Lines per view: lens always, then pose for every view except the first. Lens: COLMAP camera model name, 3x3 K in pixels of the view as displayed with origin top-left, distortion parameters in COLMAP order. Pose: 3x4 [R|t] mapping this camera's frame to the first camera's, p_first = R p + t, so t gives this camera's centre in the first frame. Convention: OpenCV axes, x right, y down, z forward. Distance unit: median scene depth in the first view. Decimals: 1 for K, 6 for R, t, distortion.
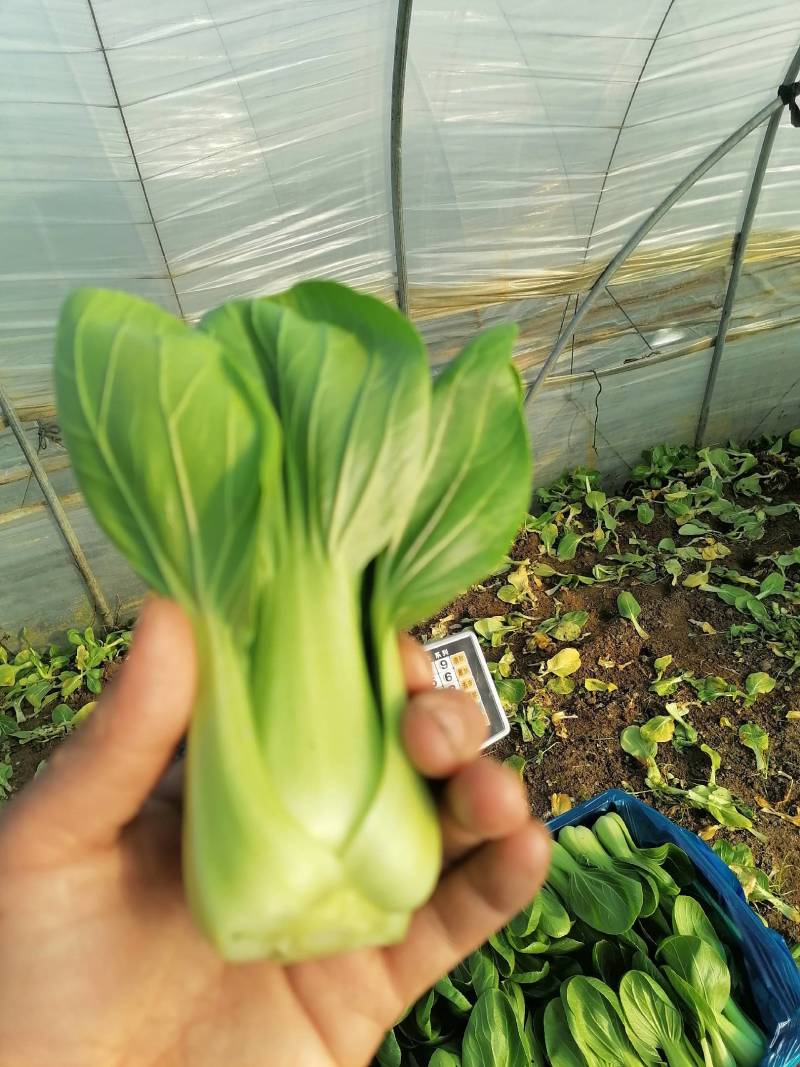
lens RADIAL K [[769.6, 0, 394.3], [0, 769.6, 534.2], [0, 0, 1]] dist [0.071880, -0.095230]
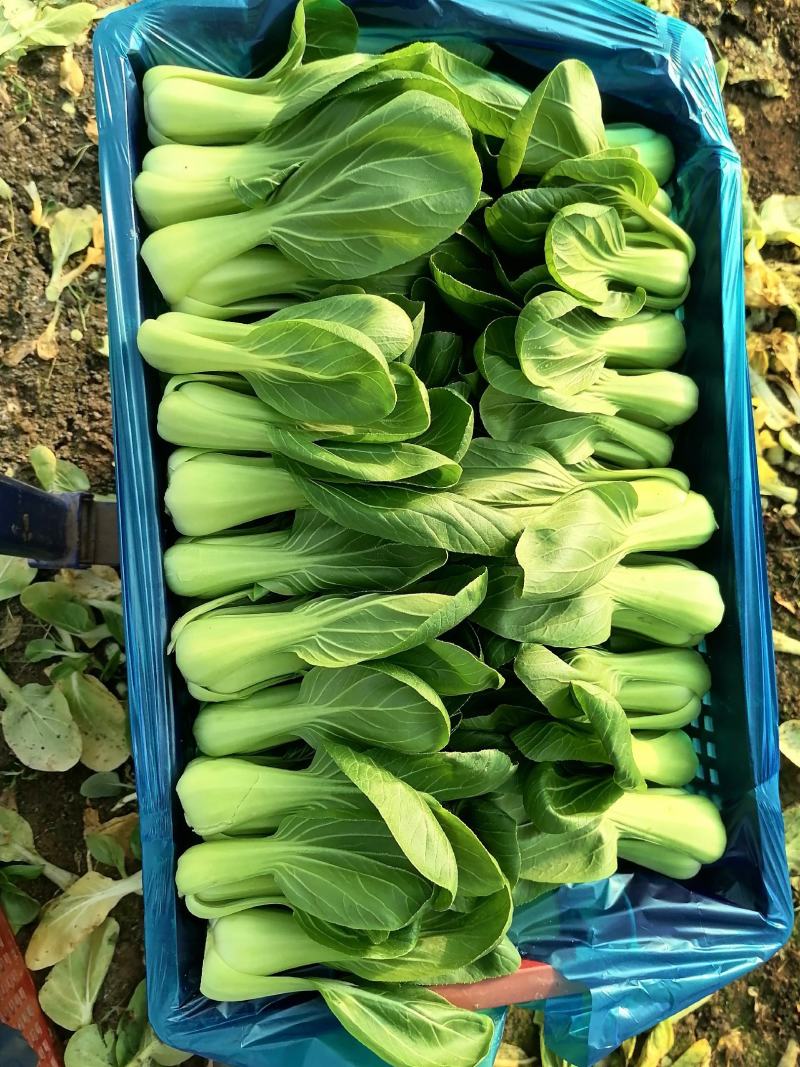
lens RADIAL K [[798.7, 0, 381.7], [0, 798.7, 539.9], [0, 0, 1]] dist [0.088328, -0.092914]
pose [[0.273354, -0.915877, 0.294020, -0.016727], [0.394982, 0.385577, 0.833858, 0.080798], [-0.877079, -0.111805, 0.467154, 0.366532]]
